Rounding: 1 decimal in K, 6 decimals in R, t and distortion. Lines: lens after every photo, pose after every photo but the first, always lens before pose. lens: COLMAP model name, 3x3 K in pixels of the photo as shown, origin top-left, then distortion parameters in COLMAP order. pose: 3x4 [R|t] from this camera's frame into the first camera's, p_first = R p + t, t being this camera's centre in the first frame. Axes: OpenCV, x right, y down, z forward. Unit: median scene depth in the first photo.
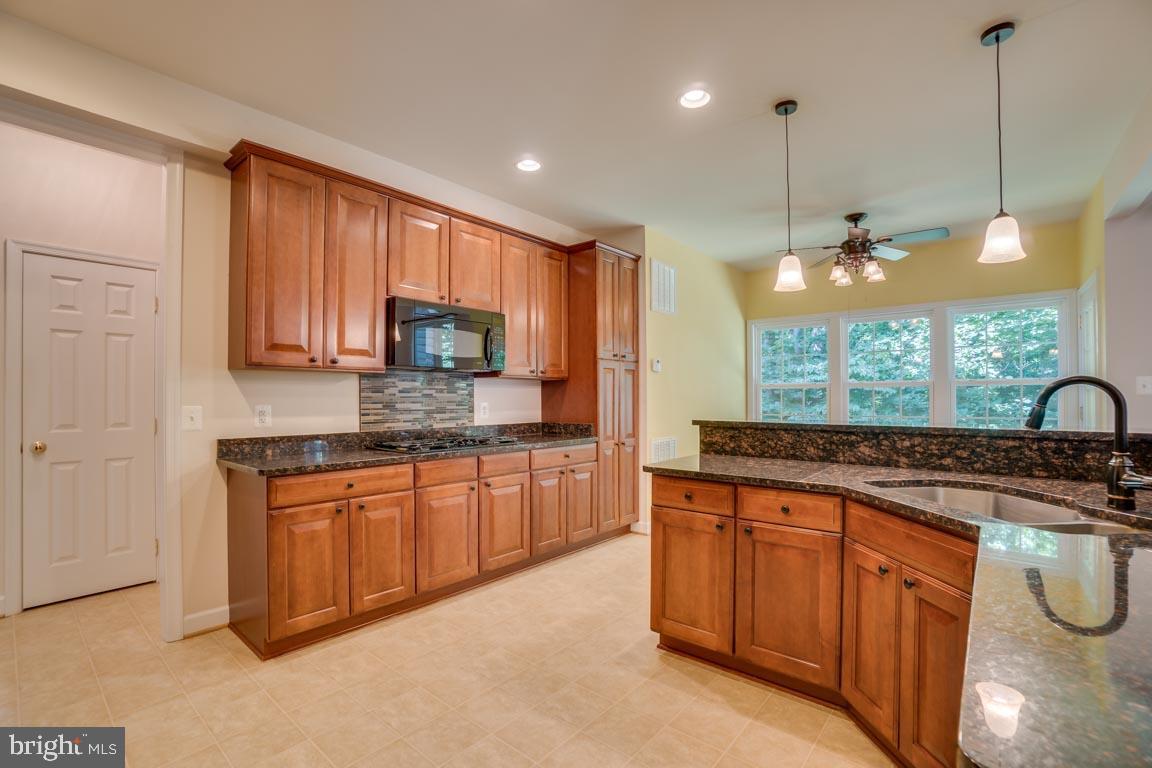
lens RADIAL K [[531.3, 0, 567.2], [0, 531.3, 390.4], [0, 0, 1]] dist [-0.002862, -0.000193]
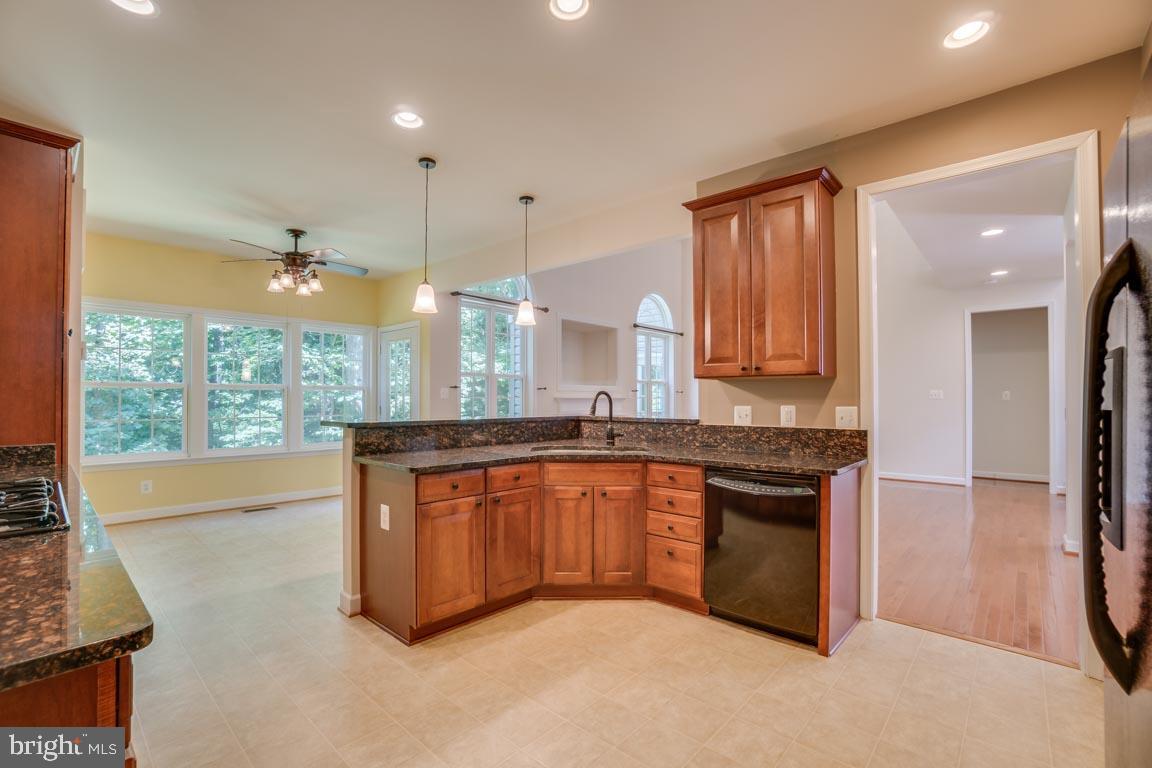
lens RADIAL K [[531.3, 0, 567.2], [0, 531.3, 390.4], [0, 0, 1]] dist [-0.002862, -0.000193]
pose [[0.030611, 0.019189, 0.999347, -0.921423], [-0.015180, 0.999709, -0.018731, 0.011298], [-0.999416, -0.014597, 0.030893, 0.739491]]
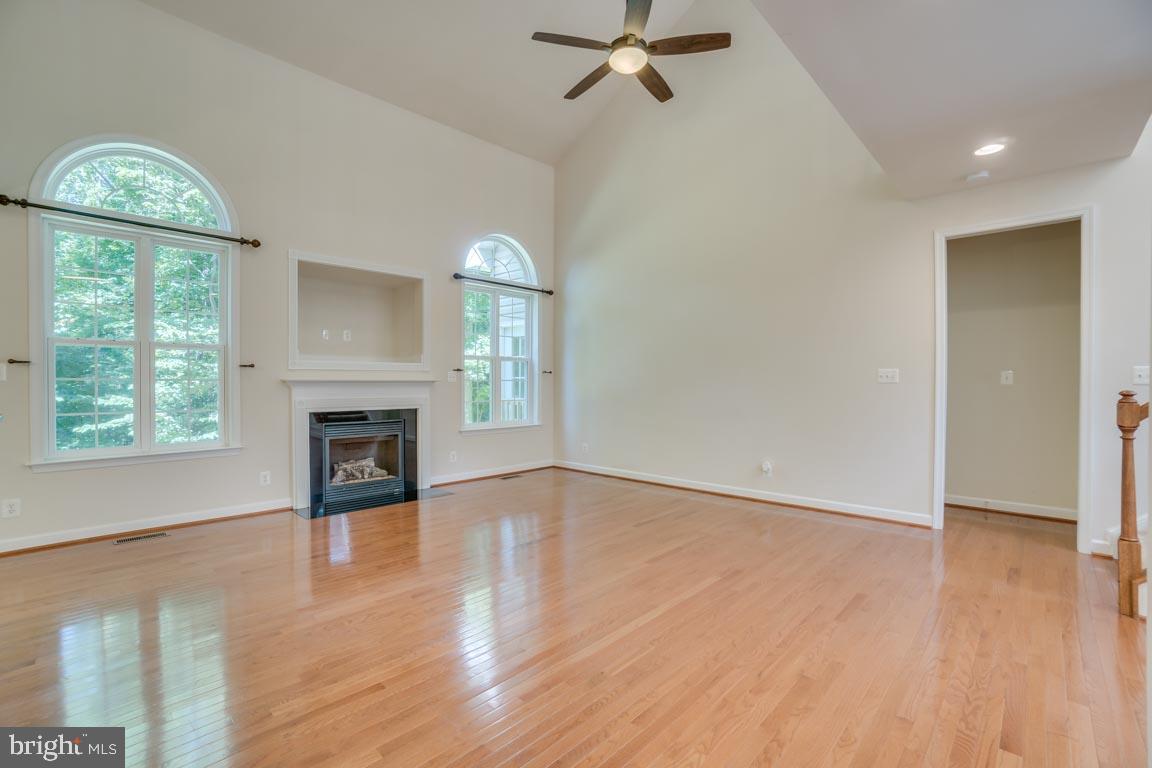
lens RADIAL K [[528.5, 0, 550.6], [0, 528.5, 382.5], [0, 0, 1]] dist [-0.001847, -0.000006]
pose [[0.073311, 0.002041, 0.997307, 0.204505], [-0.016519, 0.999863, -0.000832, -0.007433], [-0.997172, -0.016413, 0.073335, -0.203695]]
